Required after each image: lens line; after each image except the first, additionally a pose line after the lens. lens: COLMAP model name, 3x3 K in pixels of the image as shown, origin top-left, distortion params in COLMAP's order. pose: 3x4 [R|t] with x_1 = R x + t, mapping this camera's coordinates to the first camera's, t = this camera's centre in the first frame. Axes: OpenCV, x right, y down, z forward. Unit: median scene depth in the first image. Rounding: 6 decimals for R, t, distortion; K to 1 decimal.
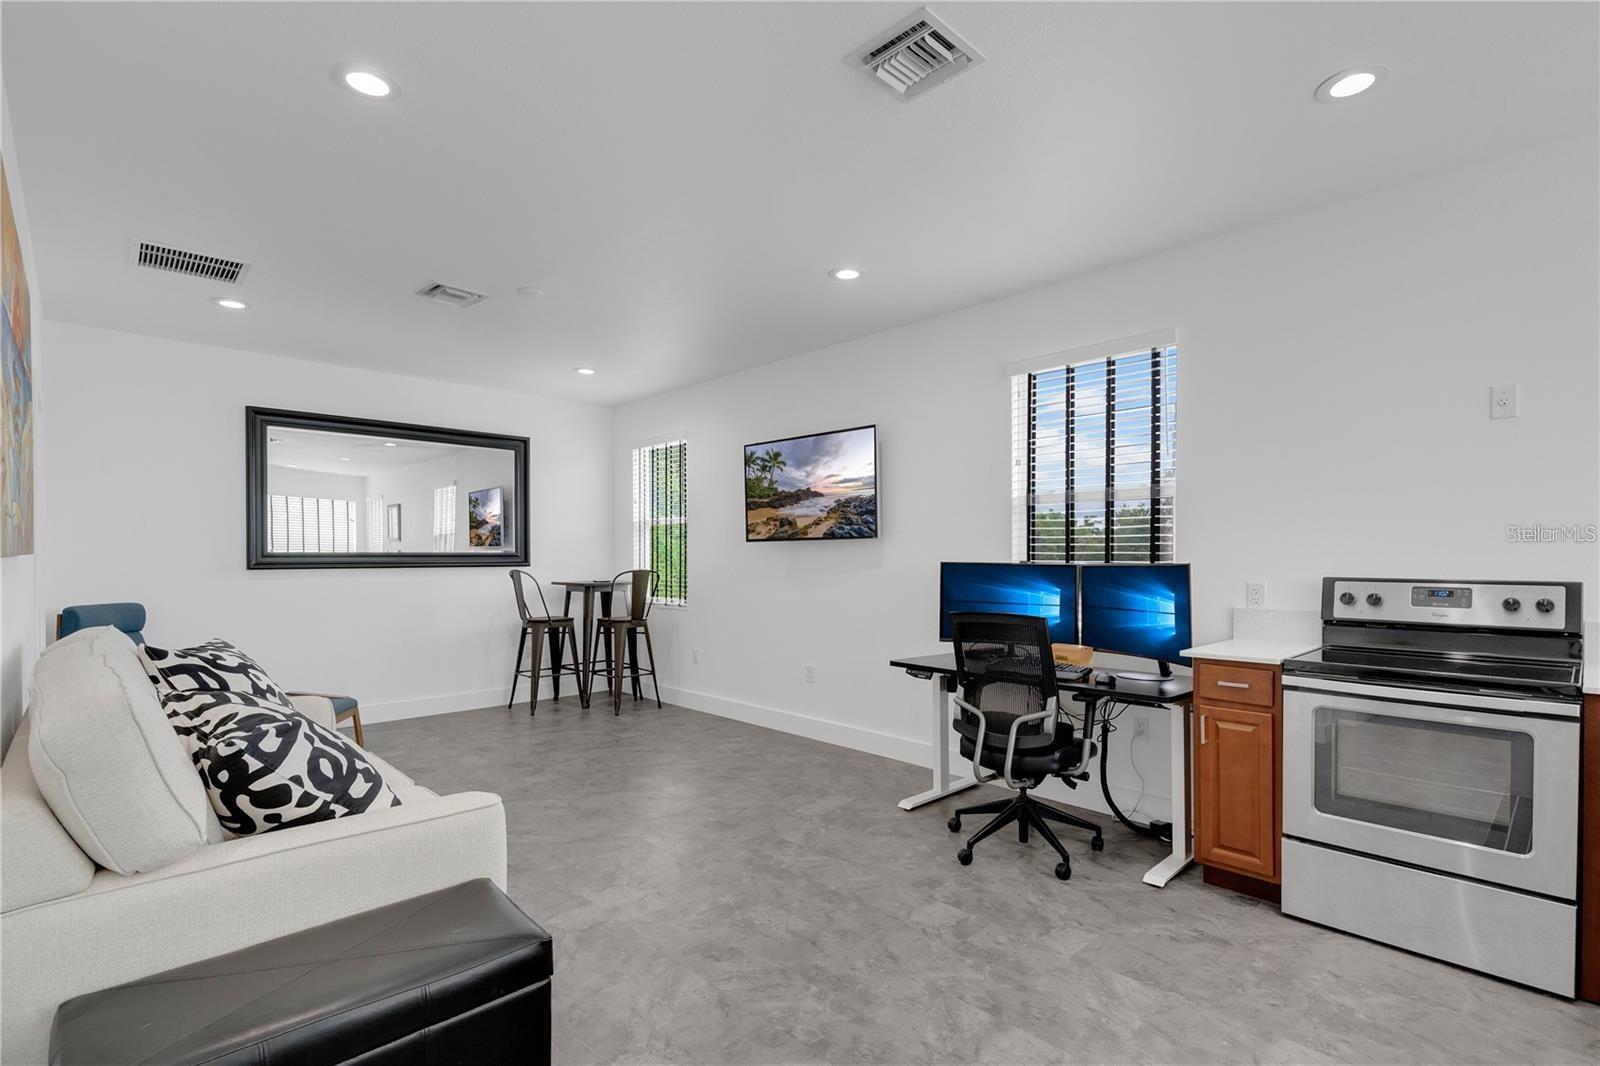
lens RADIAL K [[756.0, 0, 804.5], [0, 756.0, 559.2], [0, 0, 1]] dist [0.012539, -0.004747]
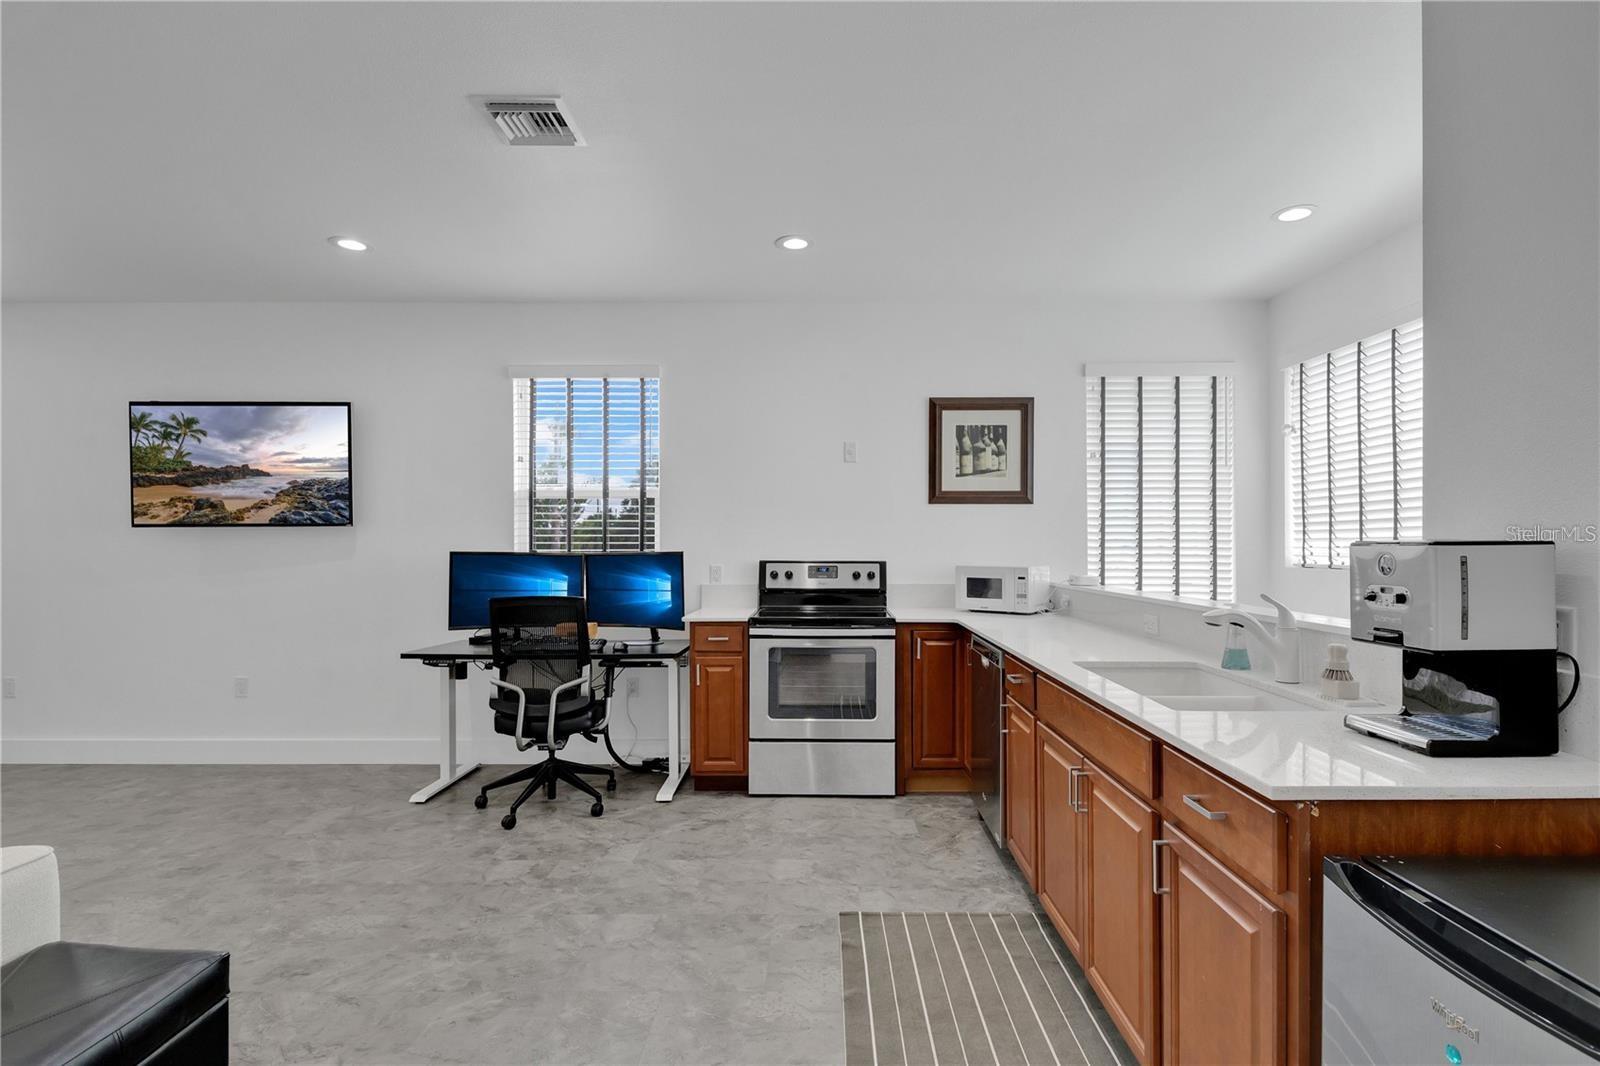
lens RADIAL K [[787.5, 0, 809.5], [0, 787.5, 538.5], [0, 0, 1]] dist [0.014673, -0.003479]
pose [[0.707195, 0.006304, 0.706991, -0.247269], [0.003321, 0.999920, -0.012239, 0.000914], [-0.707011, 0.011004, 0.707117, -0.096648]]
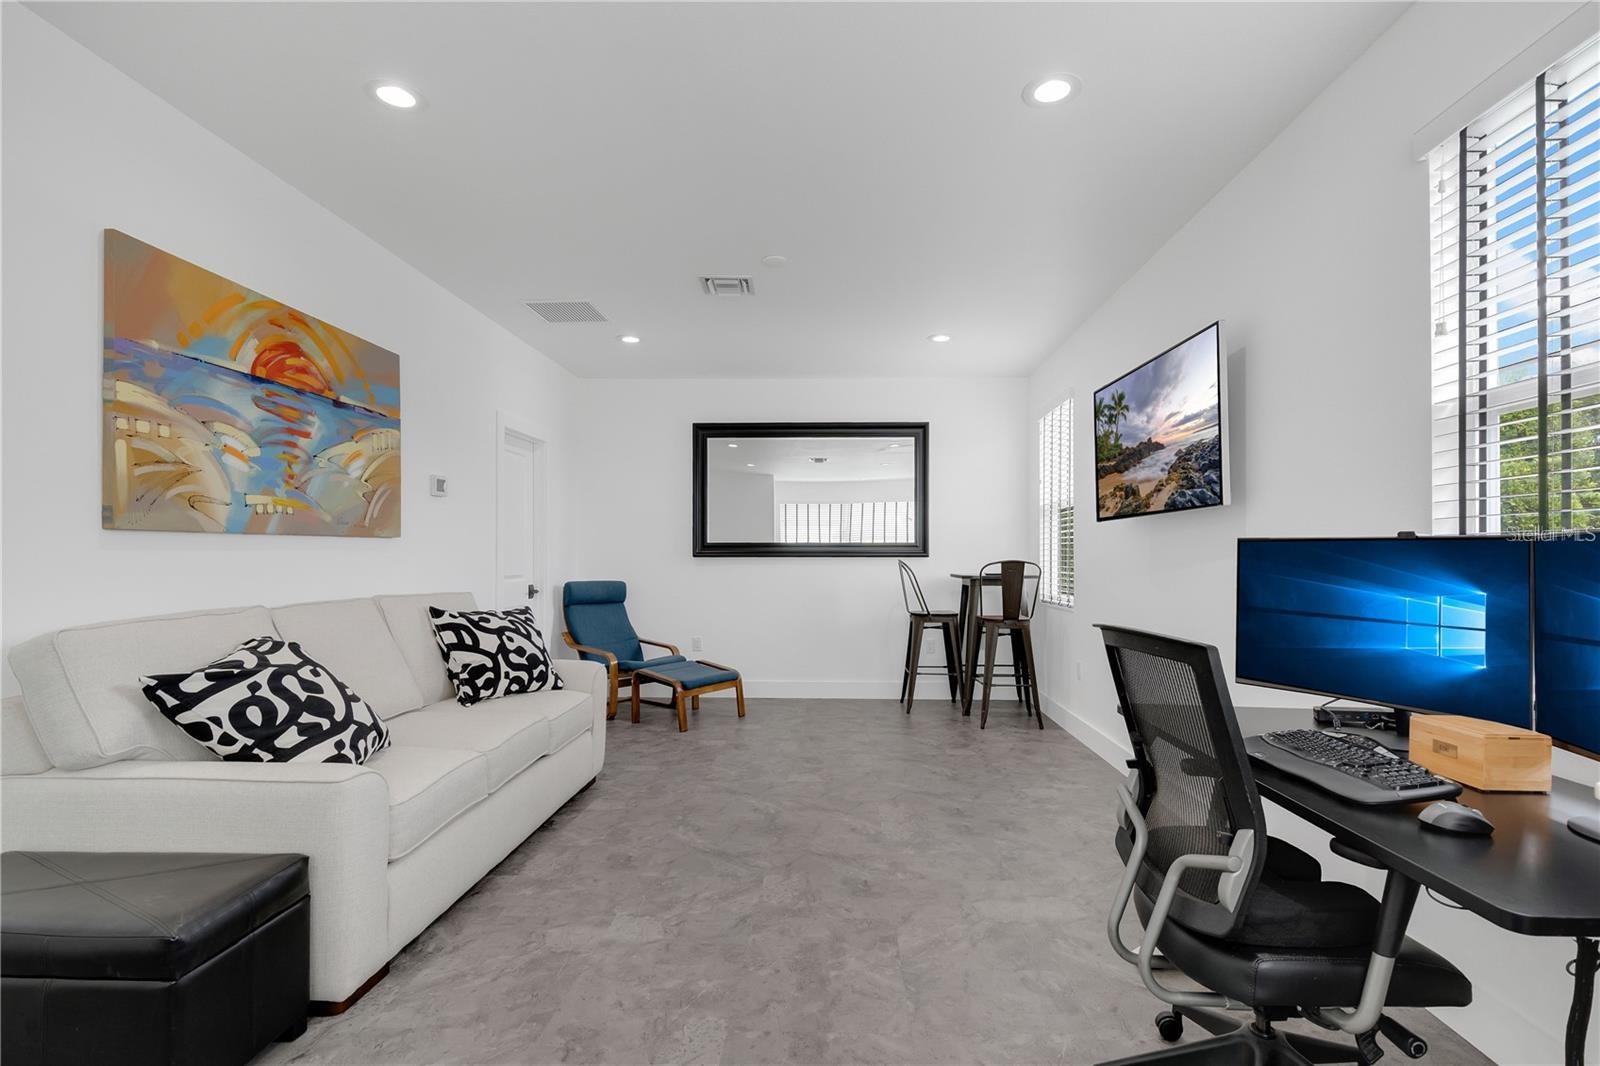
lens RADIAL K [[756.0, 0, 794.8], [0, 756.0, 550.2], [0, 0, 1]] dist [0.012539, -0.004747]
pose [[0.697097, -0.003155, -0.716970, 0.385281], [-0.004985, 0.999945, -0.009247, 0.020563], [0.716960, 0.010020, 0.697043, 0.418193]]
